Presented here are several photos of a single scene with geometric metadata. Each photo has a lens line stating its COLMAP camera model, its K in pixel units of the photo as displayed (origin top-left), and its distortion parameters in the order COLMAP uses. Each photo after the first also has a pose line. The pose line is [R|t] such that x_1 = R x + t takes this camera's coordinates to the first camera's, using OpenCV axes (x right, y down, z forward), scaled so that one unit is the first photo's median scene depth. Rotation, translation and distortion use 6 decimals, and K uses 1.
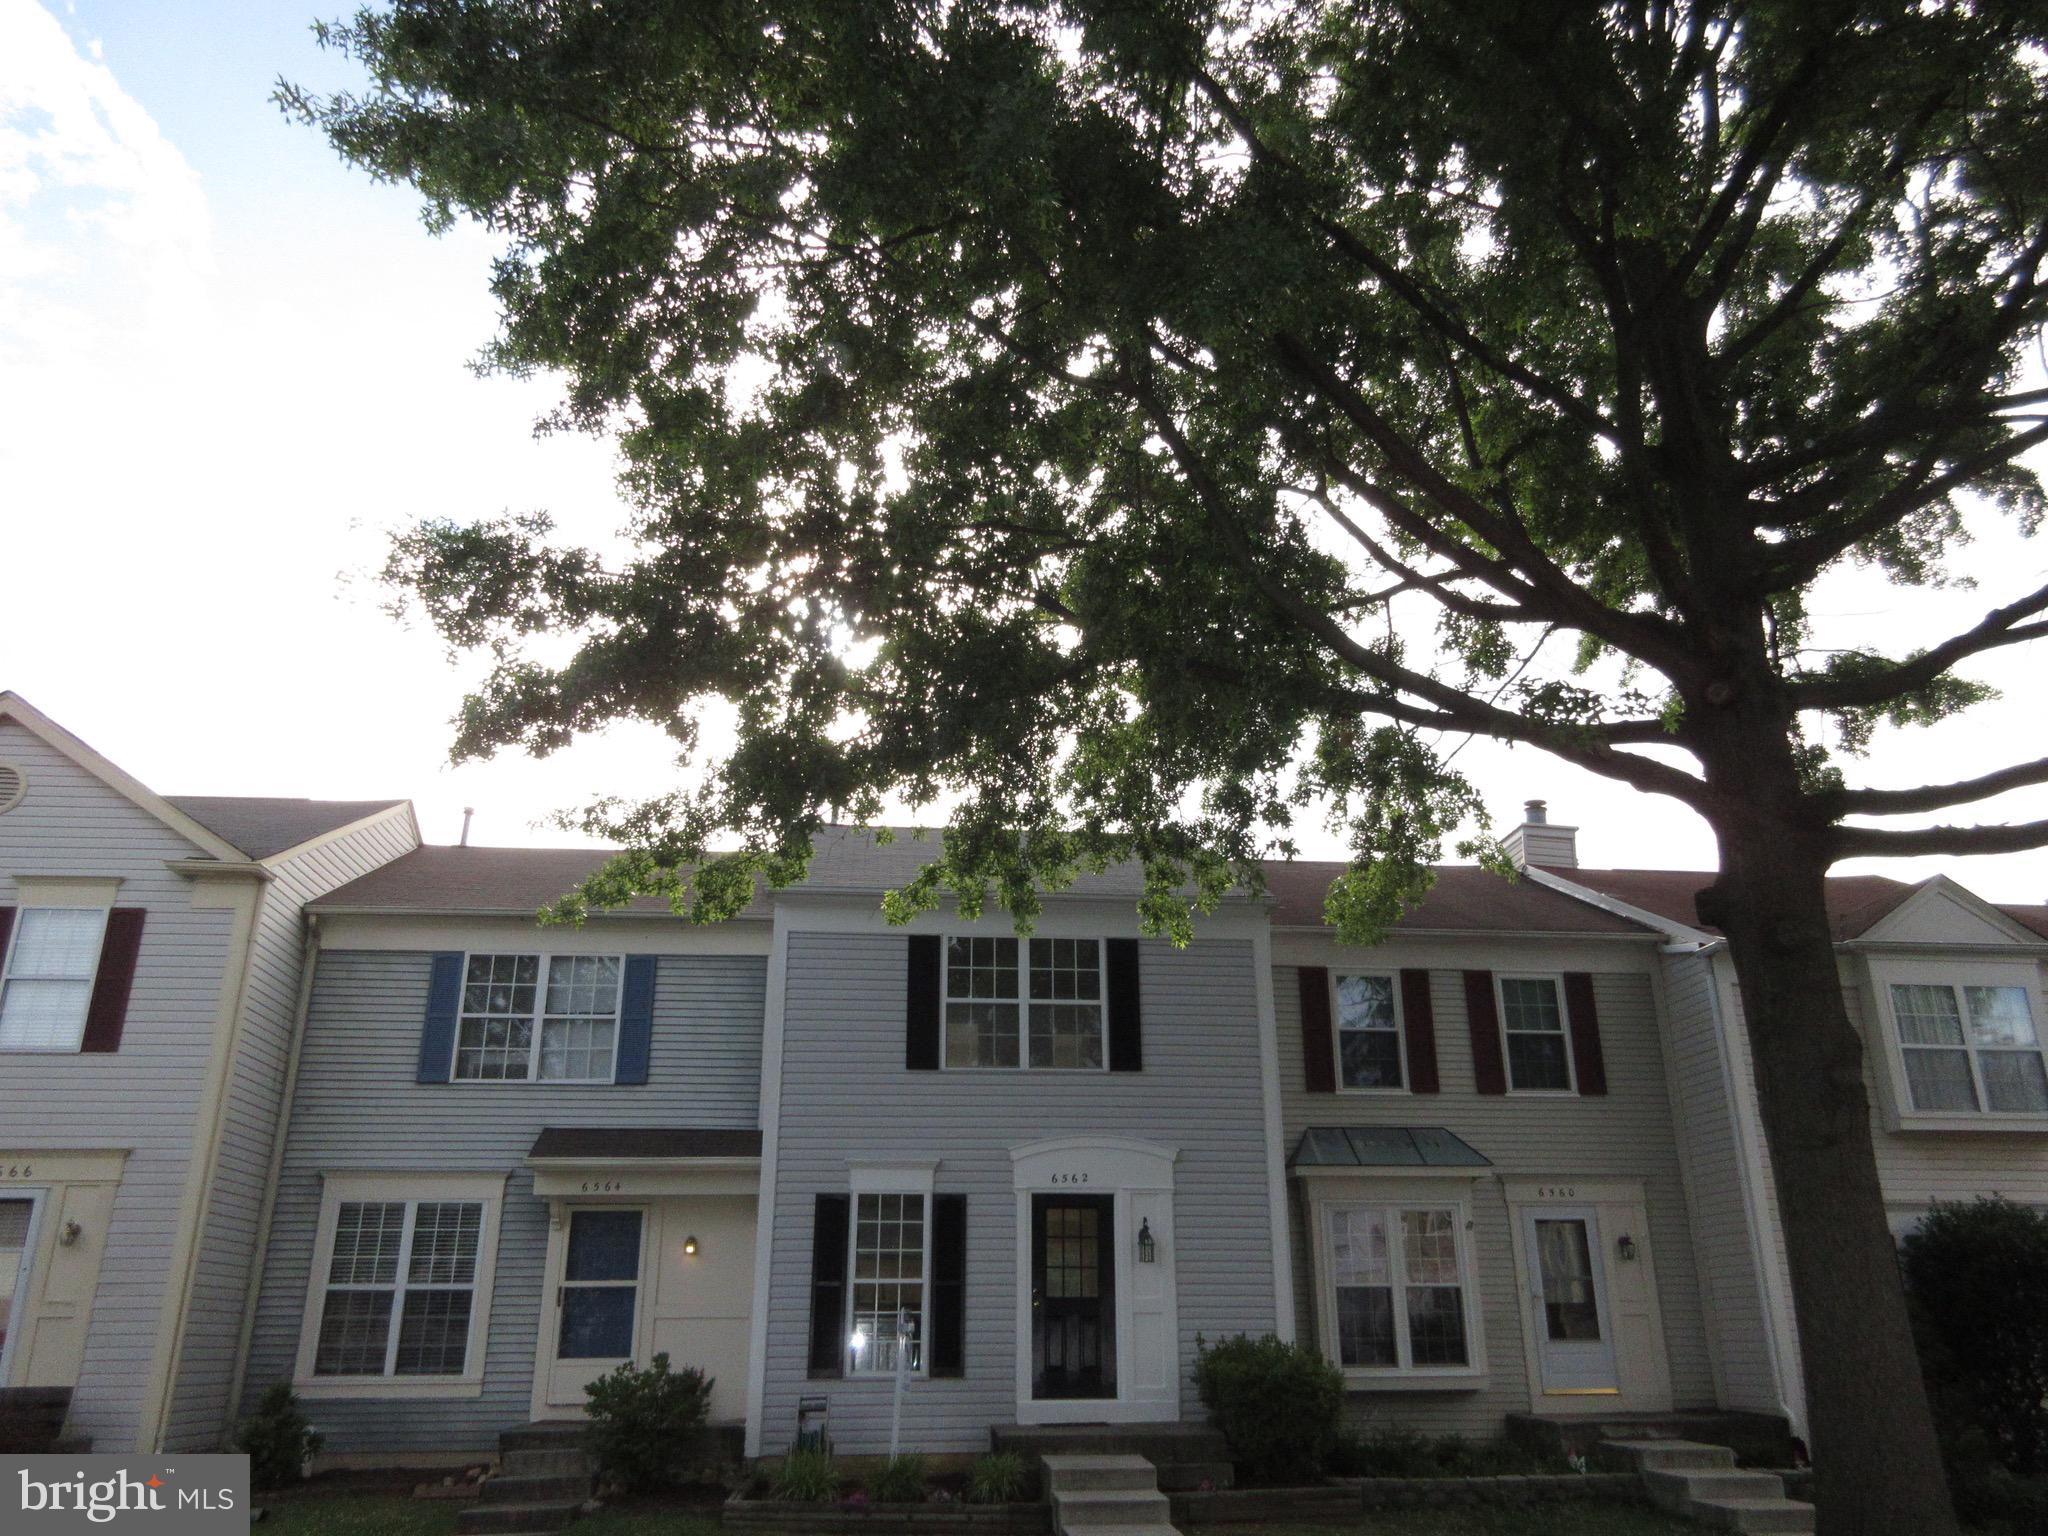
lens RADIAL K [[1525.1, 0, 1026.0], [0, 1525.1, 755.9], [0, 0, 1]] dist [-0.006120, 0.007825]
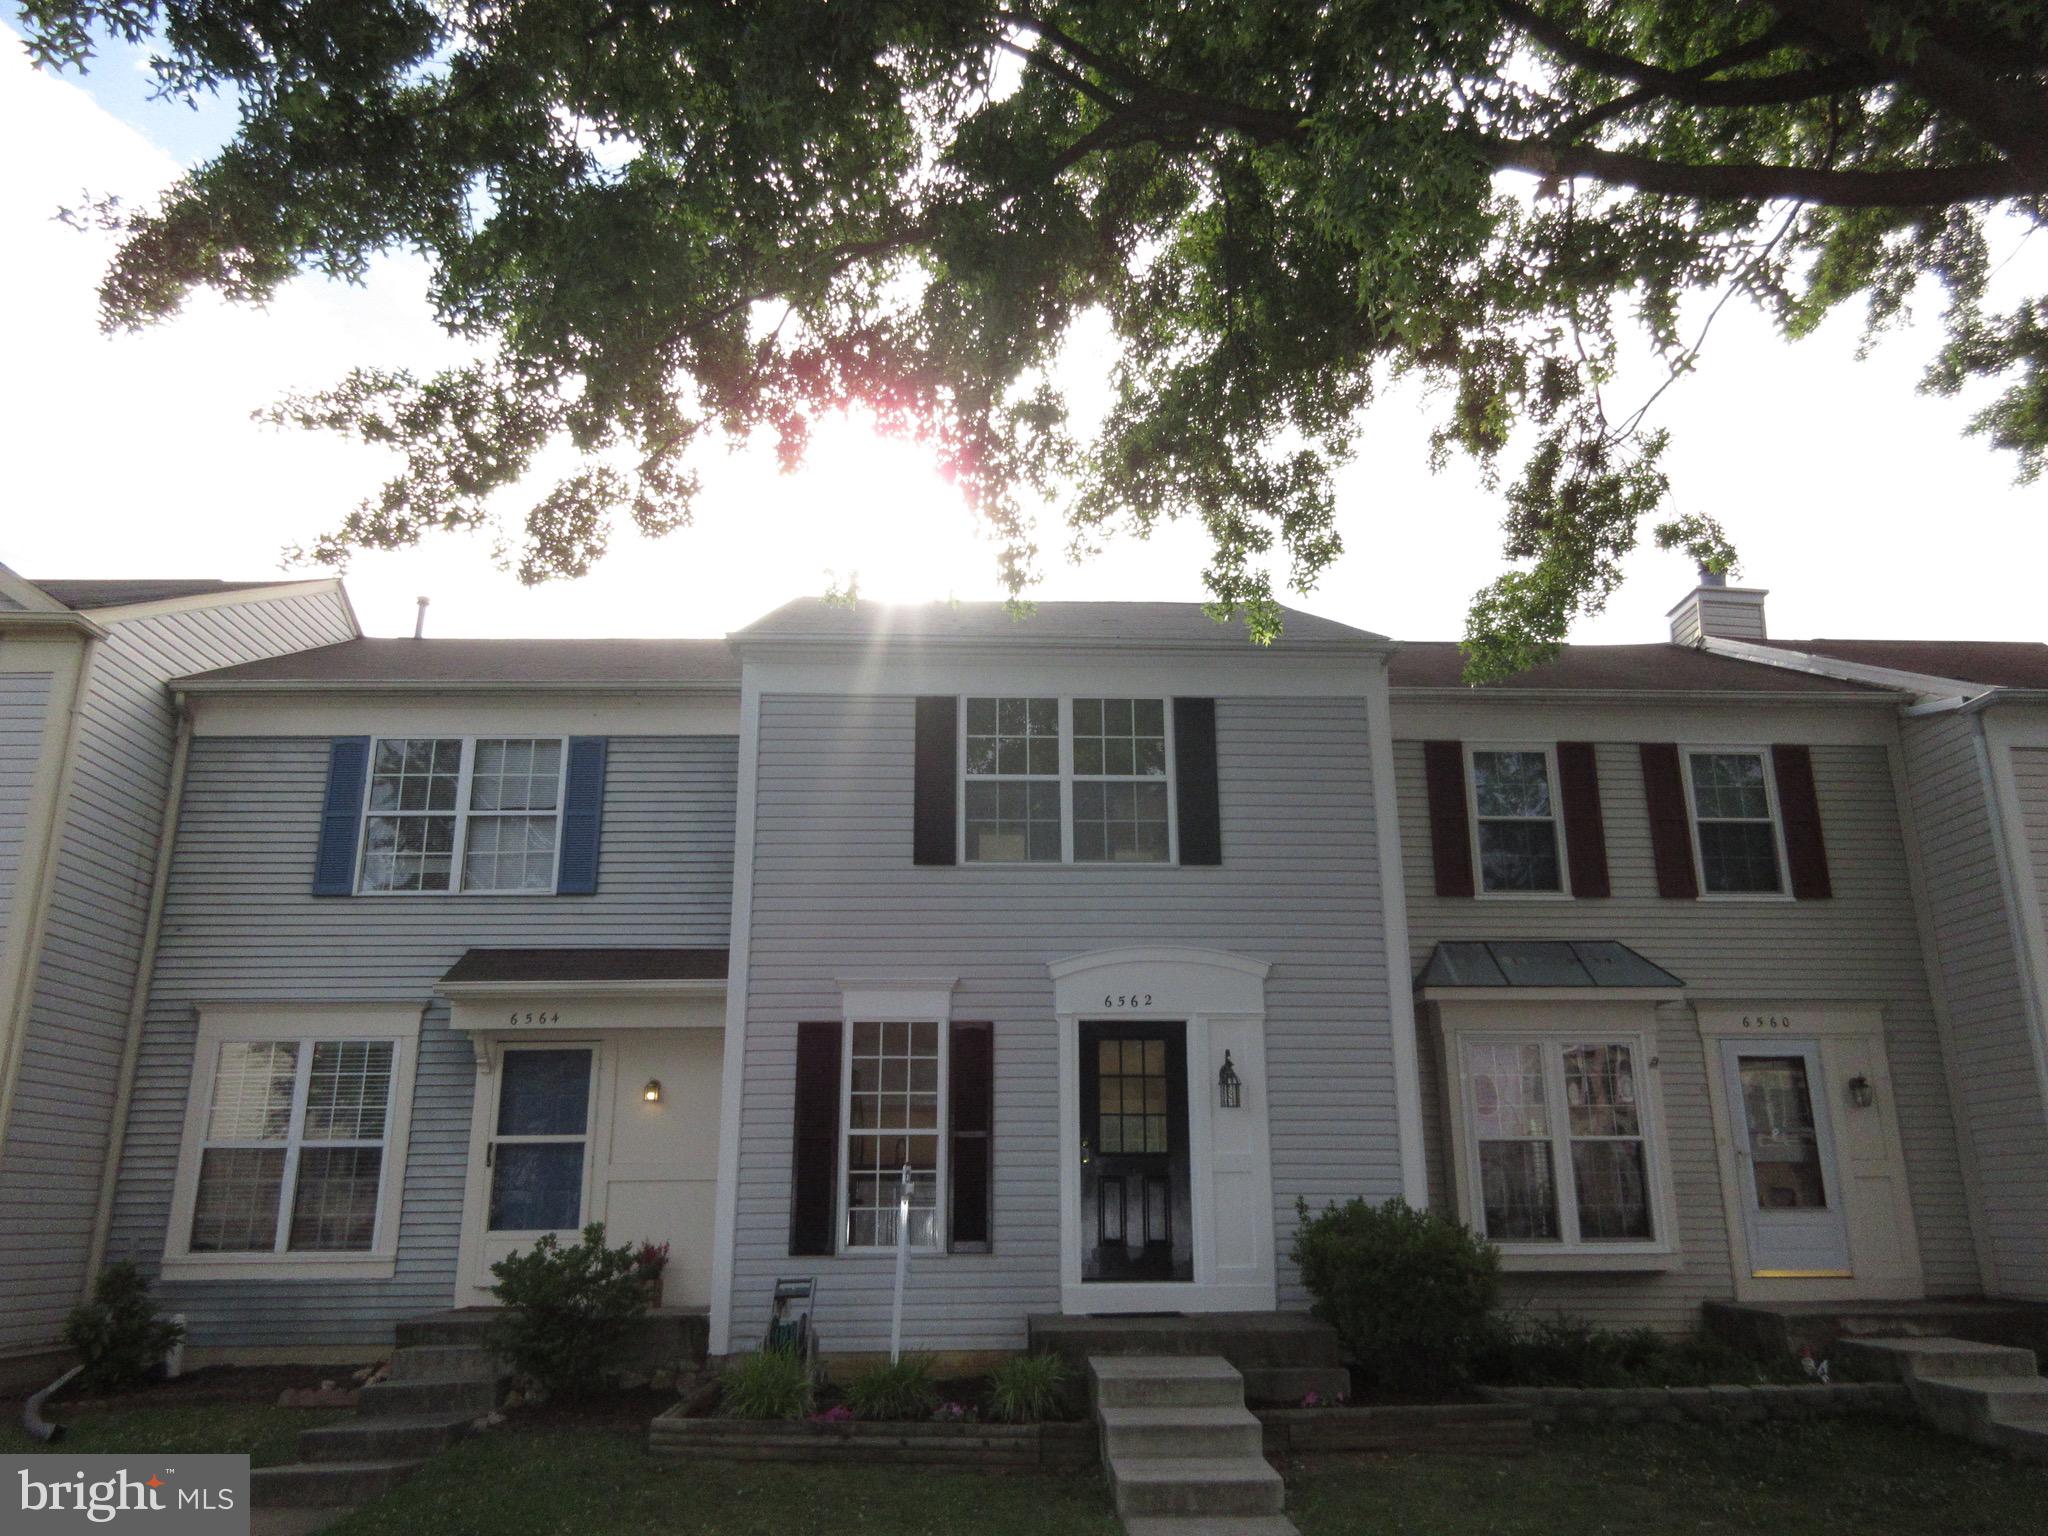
lens RADIAL K [[1523.5, 0, 1026.1], [0, 1523.5, 762.2], [0, 0, 1]] dist [0.002852, 0.006499]
pose [[0.997949, -0.018678, -0.061236, 0.025913], [0.023277, 0.996891, 0.075272, 0.095546], [0.059640, -0.076543, 0.995281, 0.236312]]
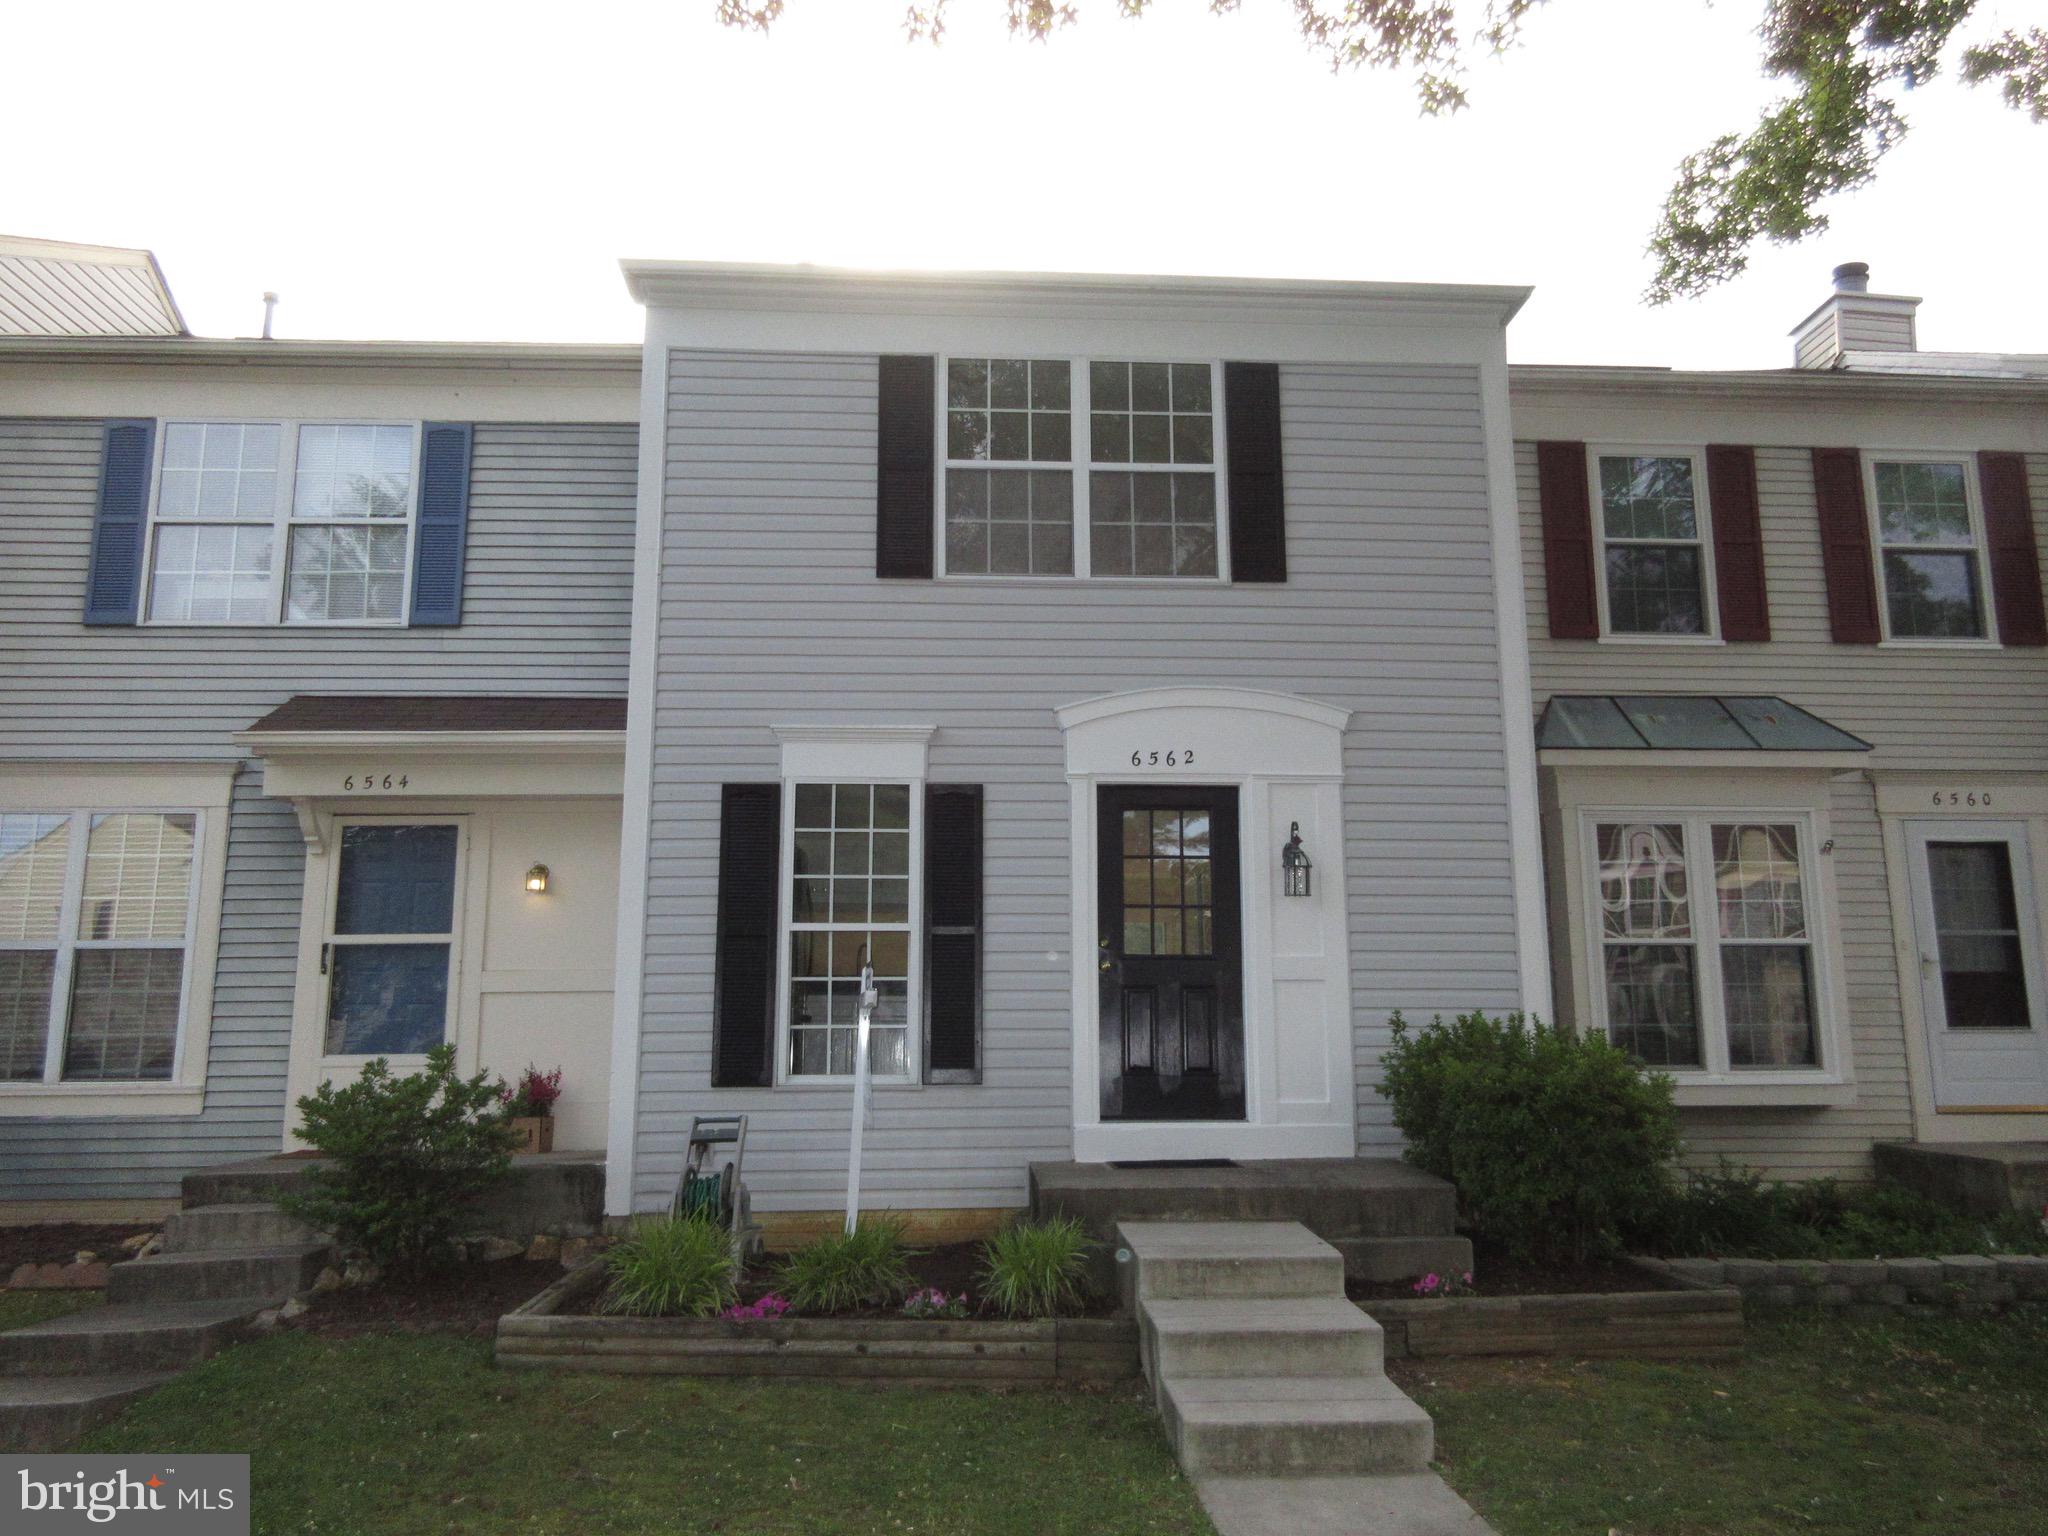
lens RADIAL K [[1523.5, 0, 1026.1], [0, 1523.5, 762.2], [0, 0, 1]] dist [0.002852, 0.006499]
pose [[0.999019, -0.007532, -0.043627, 0.002134], [0.015297, 0.983454, 0.180510, 0.168721], [0.041546, -0.181000, 0.982605, 0.419130]]
